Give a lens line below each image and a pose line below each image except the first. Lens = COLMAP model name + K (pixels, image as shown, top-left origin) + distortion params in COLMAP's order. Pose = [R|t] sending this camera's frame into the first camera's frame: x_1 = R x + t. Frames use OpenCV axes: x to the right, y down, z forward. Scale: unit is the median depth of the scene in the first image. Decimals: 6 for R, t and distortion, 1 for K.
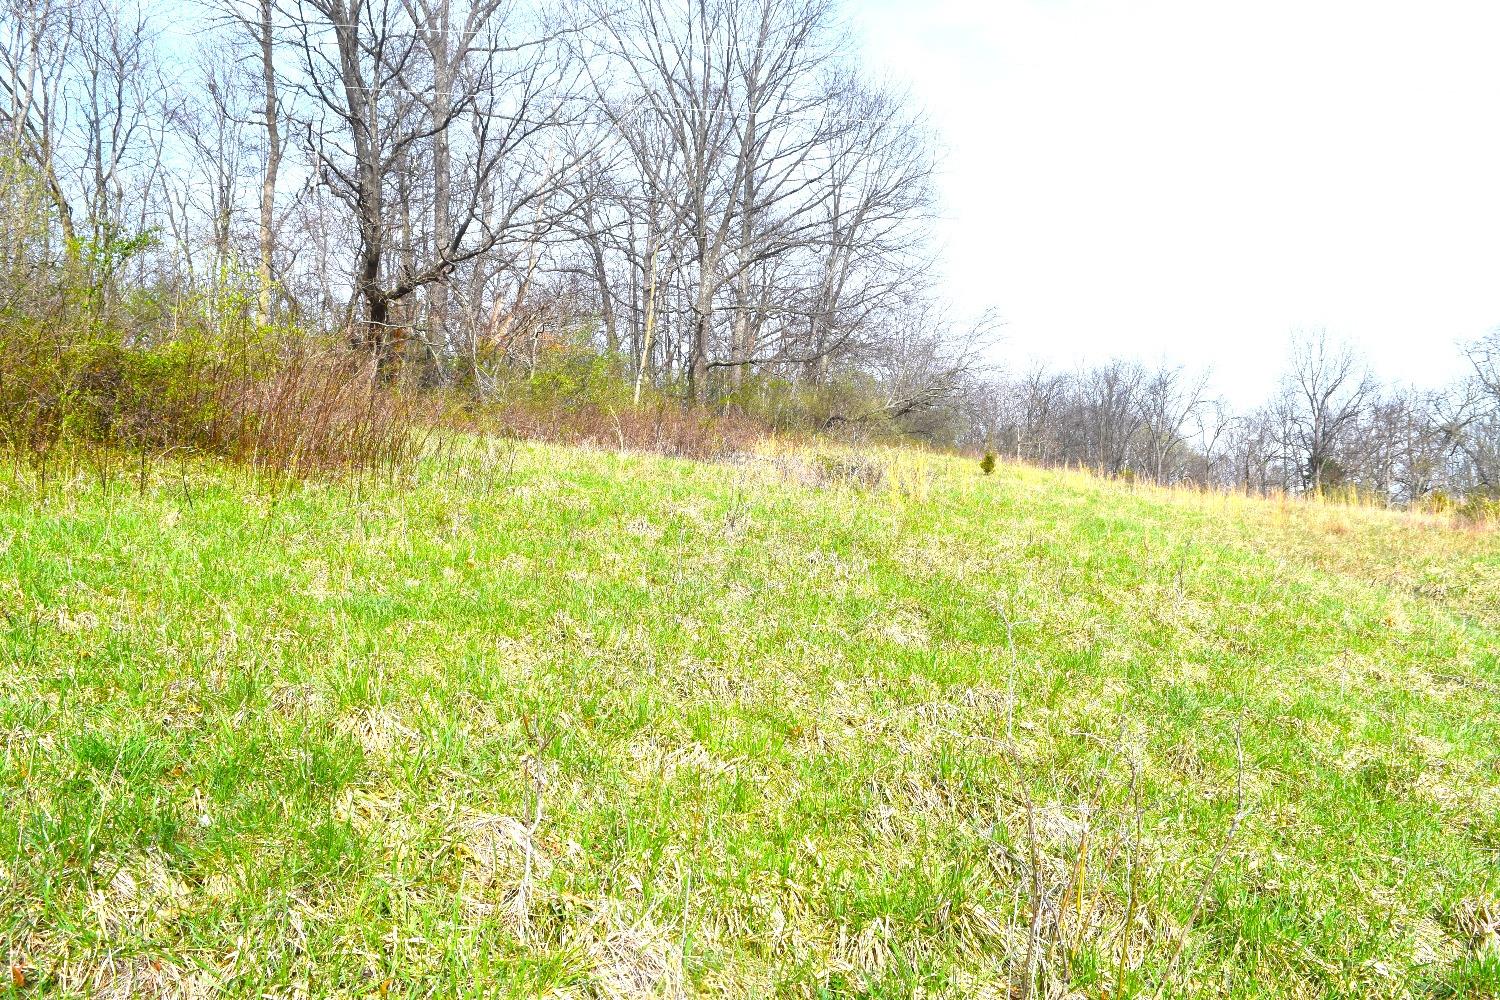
lens RADIAL K [[1162.9, 0, 742.5], [0, 1162.9, 497.9], [0, 0, 1]] dist [-0.083981, 0.006073]
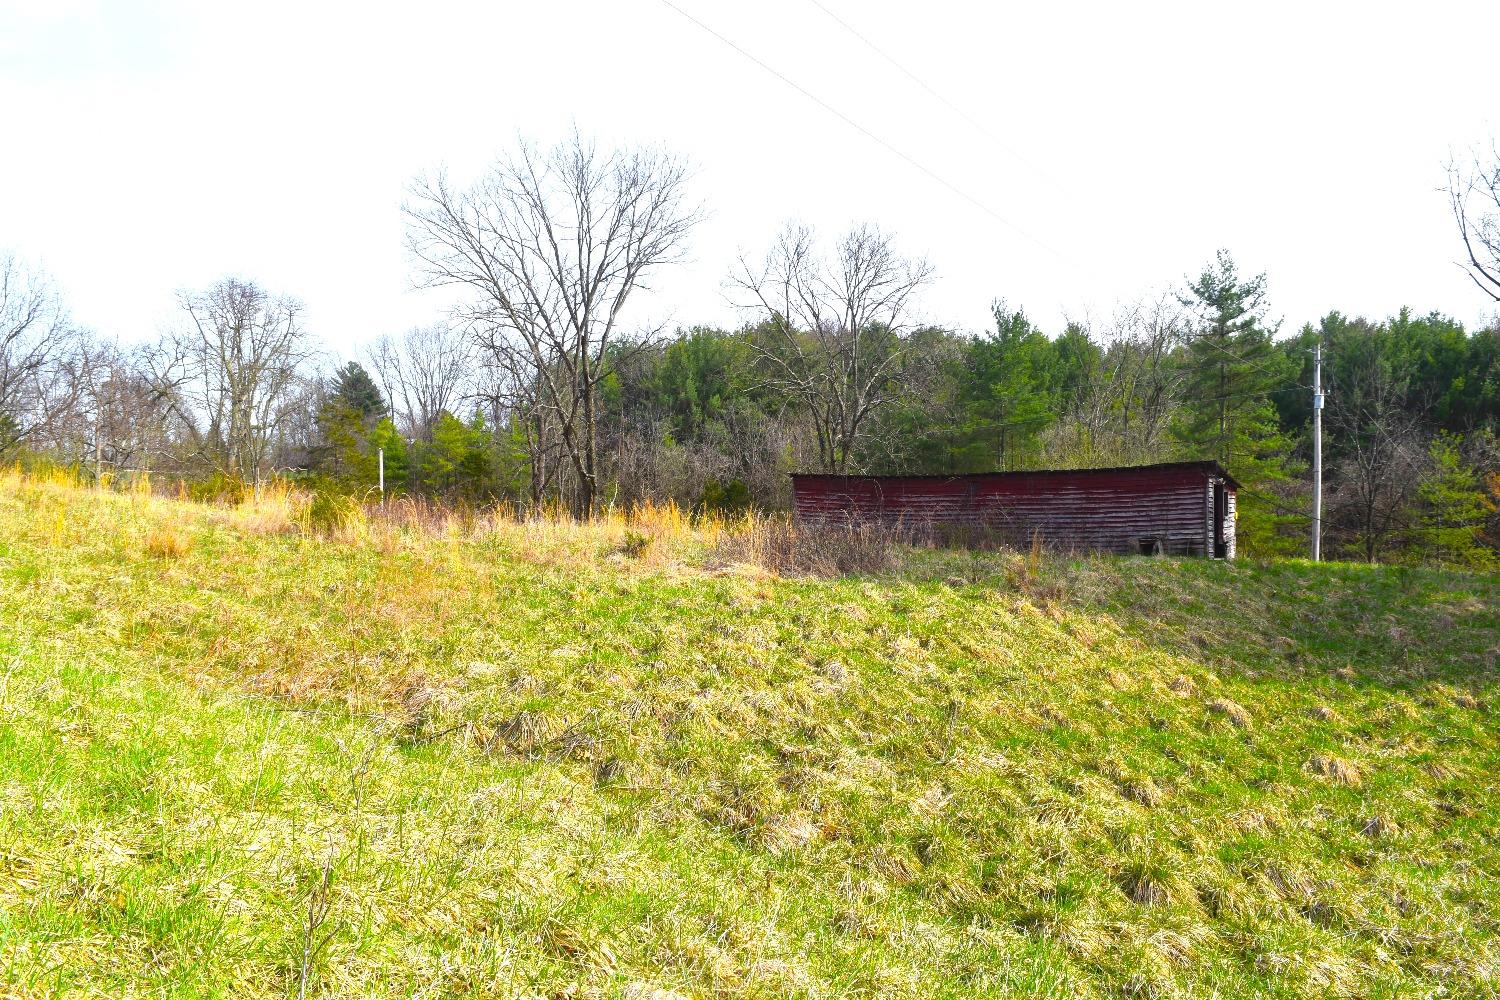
lens RADIAL K [[1162.9, 0, 742.6], [0, 1162.9, 499.2], [0, 0, 1]] dist [-0.083981, 0.006073]
pose [[0.468462, 0.001204, 0.883483, 0.216844], [-0.036458, 0.999174, 0.017970, -0.034887], [-0.882731, -0.040628, 0.468119, 0.732446]]
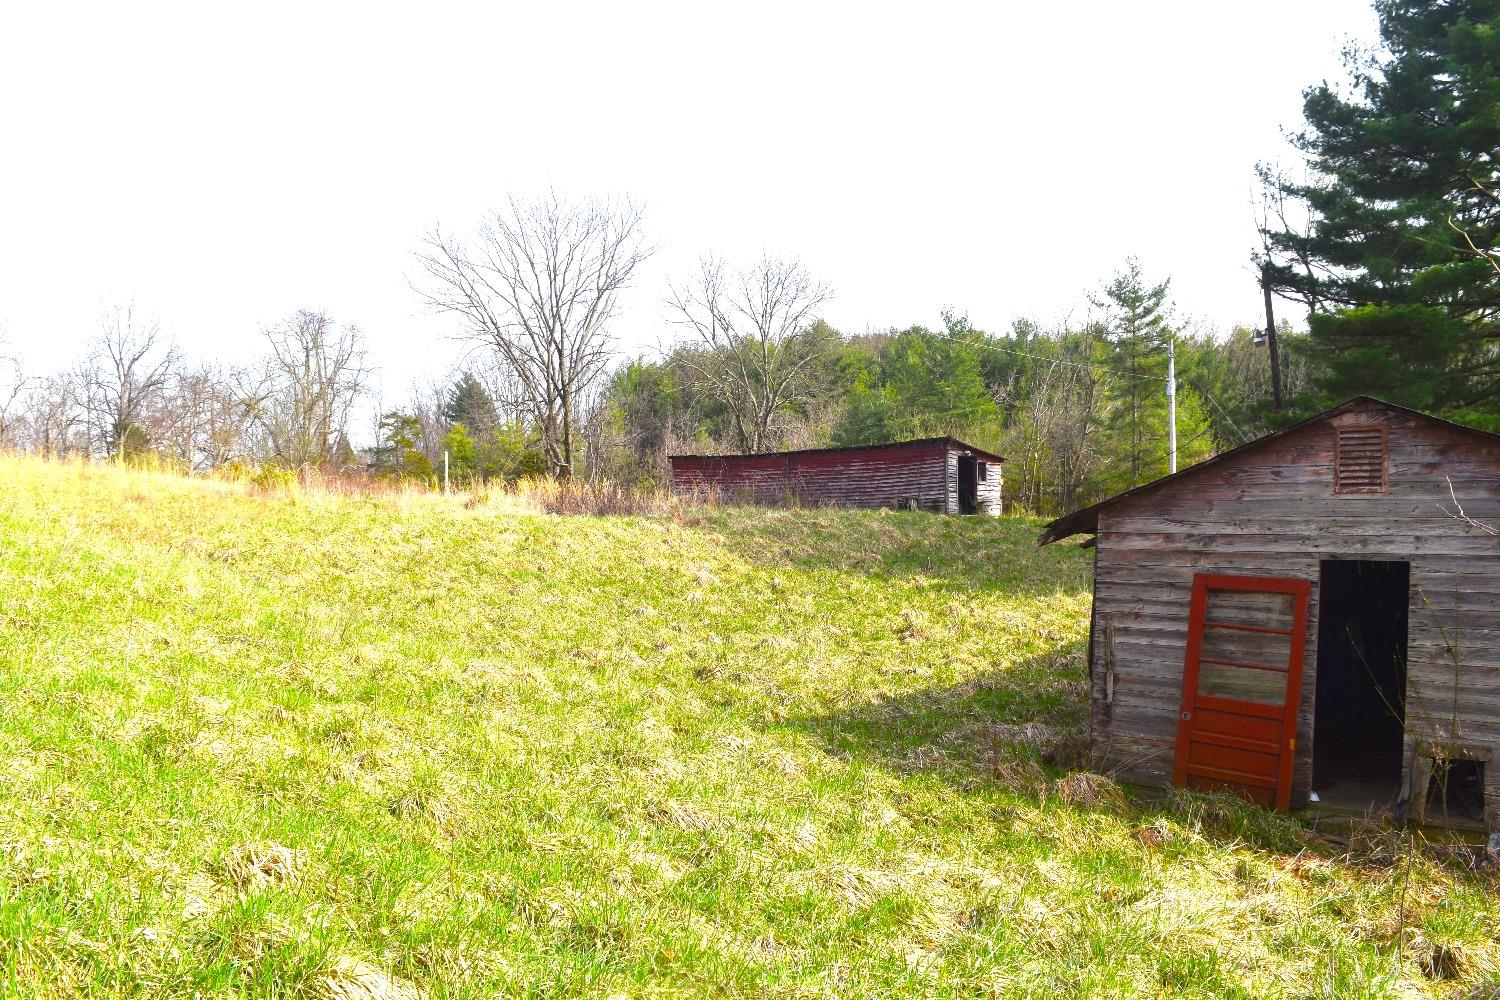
lens RADIAL K [[1162.9, 0, 744.1], [0, 1162.9, 495.0], [0, 0, 1]] dist [-0.083981, 0.006073]
pose [[0.566429, 0.000569, 0.824110, 0.008487], [-0.022141, 0.999649, 0.014528, -0.000177], [-0.823813, -0.026475, 0.566243, -0.001176]]
